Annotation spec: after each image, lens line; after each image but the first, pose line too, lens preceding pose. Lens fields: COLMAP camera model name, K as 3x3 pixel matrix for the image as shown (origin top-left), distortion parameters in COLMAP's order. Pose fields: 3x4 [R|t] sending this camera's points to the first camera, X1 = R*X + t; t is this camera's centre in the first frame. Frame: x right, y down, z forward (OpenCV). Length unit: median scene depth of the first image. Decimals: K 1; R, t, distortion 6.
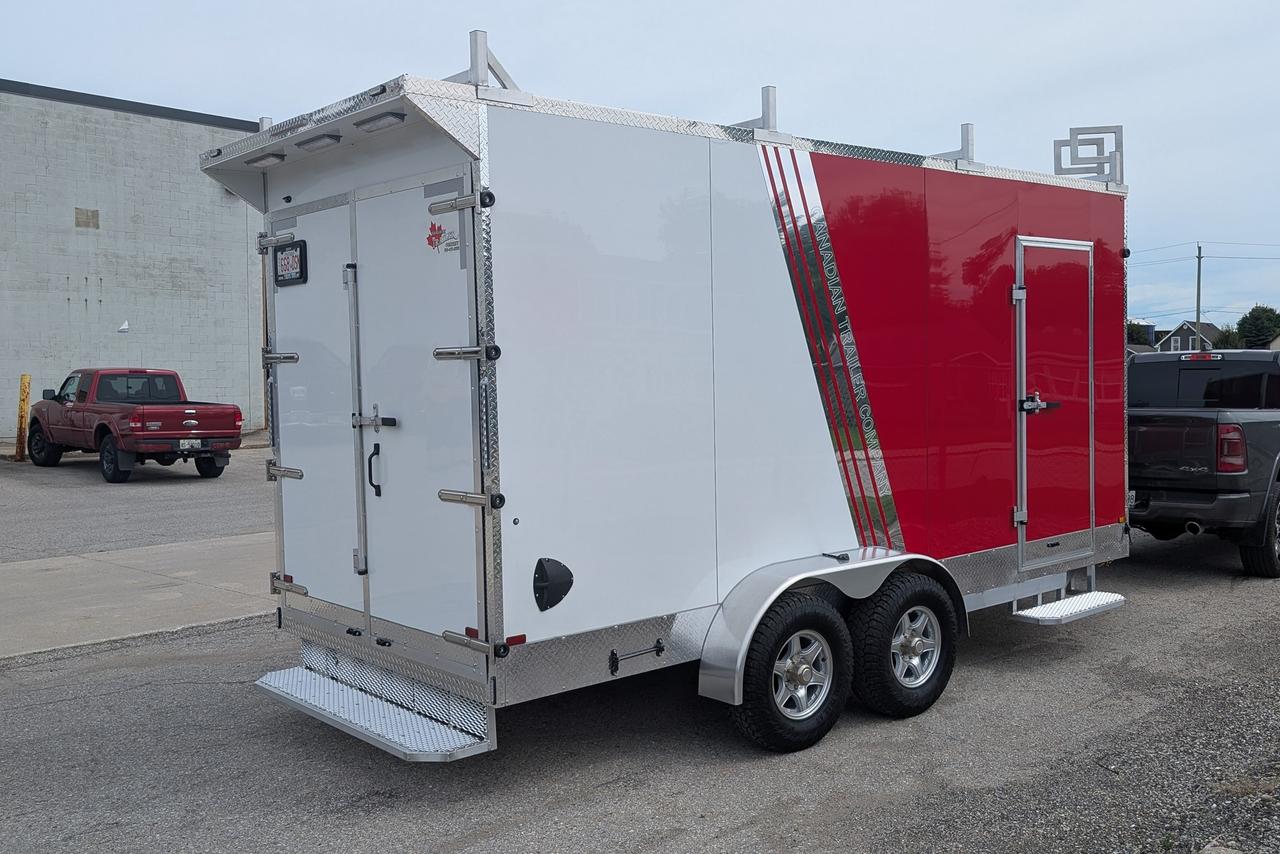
lens RADIAL K [[927.6, 0, 640.0], [0, 927.6, 427.0], [0, 0, 1]] dist [-0.000275, -0.004519]
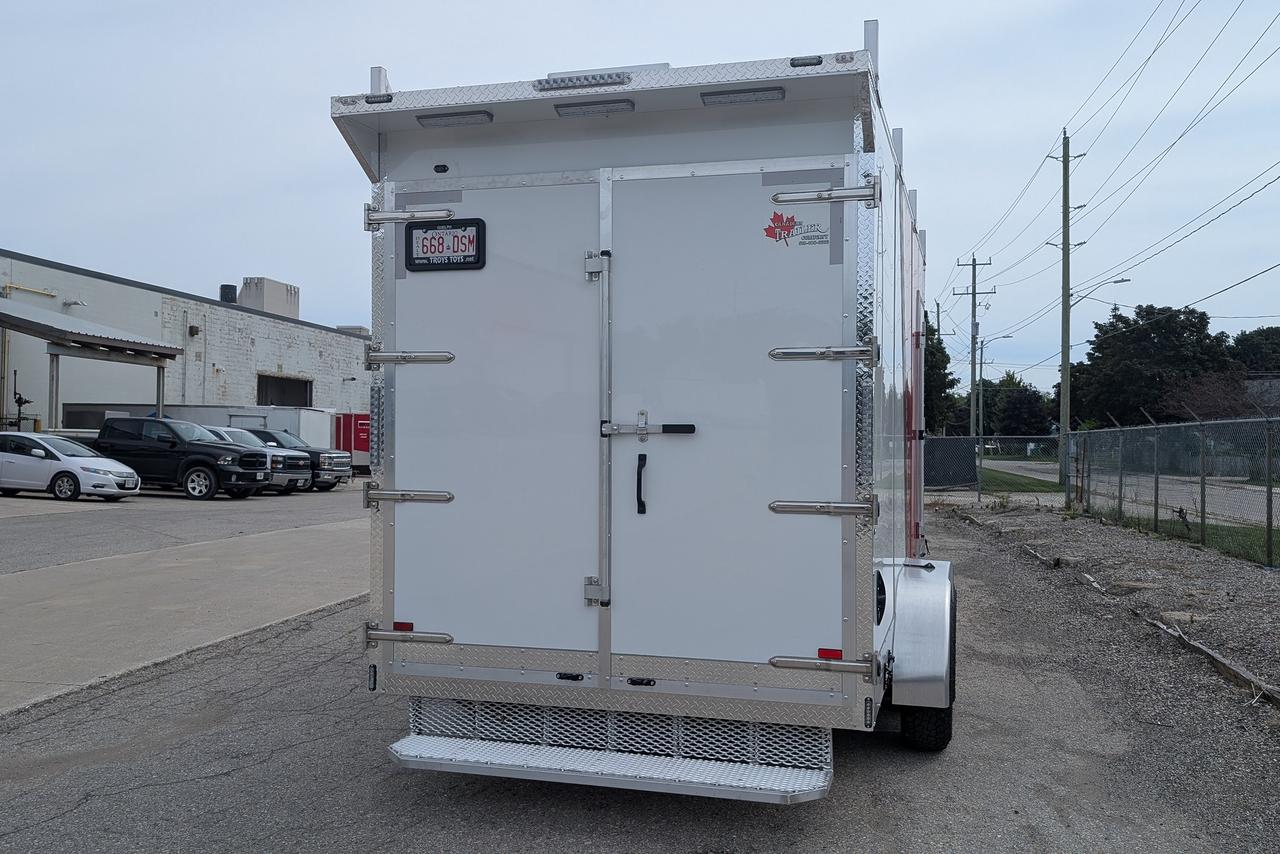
lens RADIAL K [[888.5, 0, 640.0], [0, 888.5, 427.0], [0, 0, 1]] dist [0.001224, 0.001698]
pose [[0.898839, 0.017666, 0.437922, -0.635587], [0.004136, 0.998801, -0.048781, 0.032025], [-0.438259, 0.045657, 0.897688, 0.233758]]
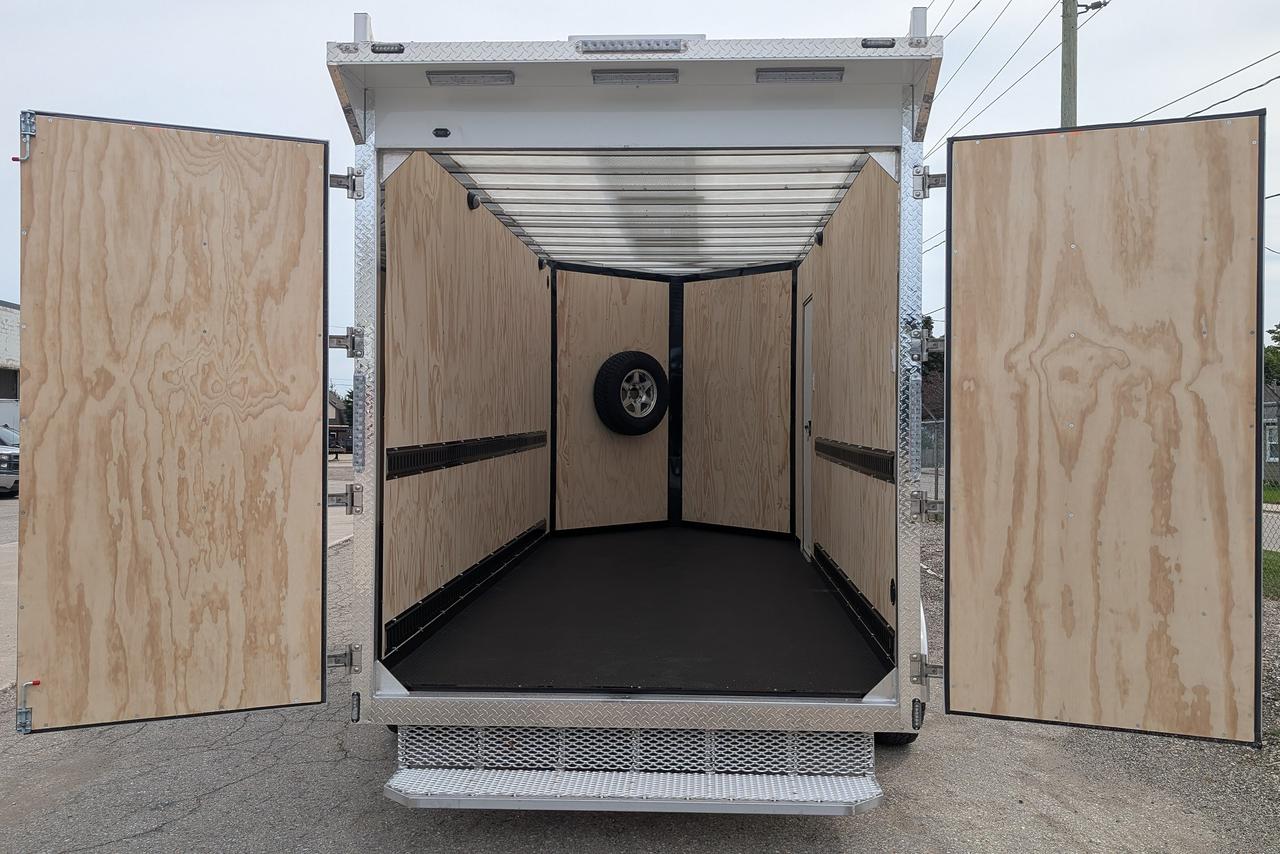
lens RADIAL K [[927.6, 0, 640.0], [0, 927.6, 427.0], [0, 0, 1]] dist [-0.000275, -0.004519]
pose [[0.799757, 0.014508, 0.600148, -0.777358], [0.013126, 0.999046, -0.041642, 0.028645], [-0.600180, 0.041181, 0.798804, 0.349524]]
